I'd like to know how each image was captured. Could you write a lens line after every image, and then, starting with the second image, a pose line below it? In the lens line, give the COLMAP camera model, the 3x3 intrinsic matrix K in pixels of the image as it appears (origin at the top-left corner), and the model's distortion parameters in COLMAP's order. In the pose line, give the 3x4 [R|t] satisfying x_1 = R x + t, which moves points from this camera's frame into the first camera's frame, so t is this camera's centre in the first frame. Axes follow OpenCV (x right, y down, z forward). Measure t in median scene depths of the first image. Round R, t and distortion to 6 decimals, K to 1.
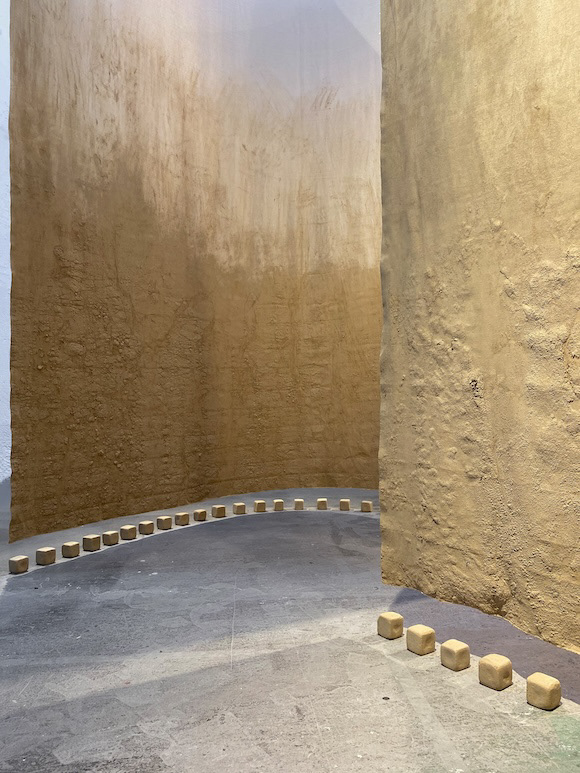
lens RADIAL K [[574.4, 0, 286.9], [0, 574.4, 377.5], [0, 0, 1]] dist [0.021864, -0.000774]
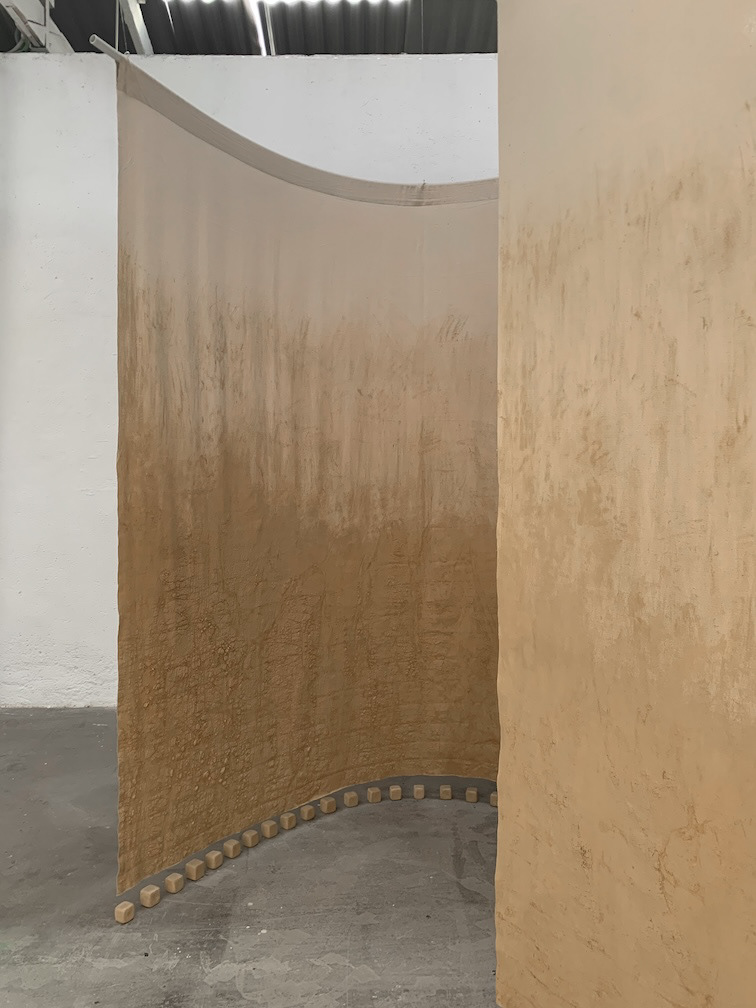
lens RADIAL K [[742.1, 0, 363.0], [0, 742.1, 485.1], [0, 0, 1]] dist [0.041437, -0.048168]
pose [[0.997827, 0.005518, -0.065655, 0.016094], [-0.004792, 0.999926, 0.011206, -0.591103], [0.065712, -0.010867, 0.997779, -0.310573]]
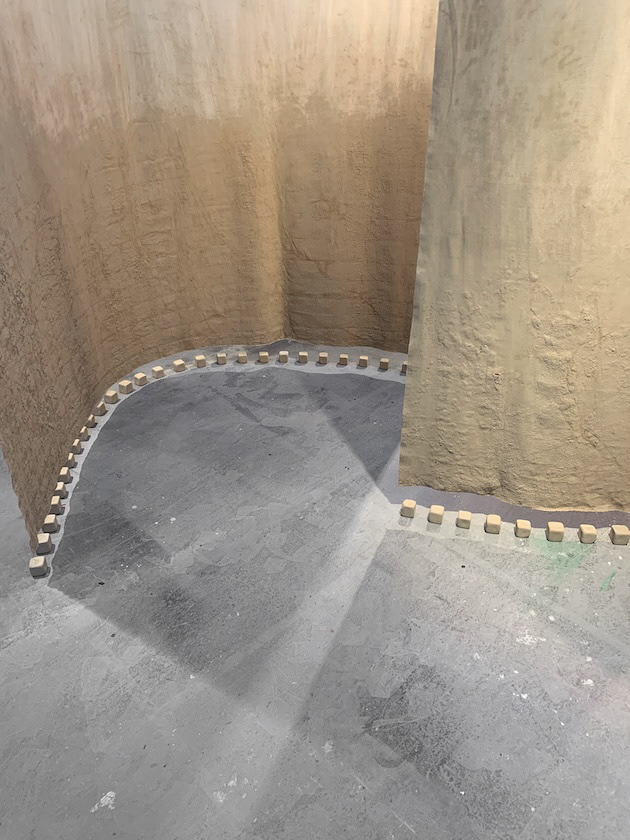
lens RADIAL K [[618.4, 0, 302.5], [0, 618.4, 404.2], [0, 0, 1]] dist [0.041437, -0.048168]
pose [[0.797125, -0.308271, 0.519192, -0.831115], [-0.000667, 0.859404, 0.511296, -0.668539], [-0.603814, -0.407913, 0.684847, 0.160703]]
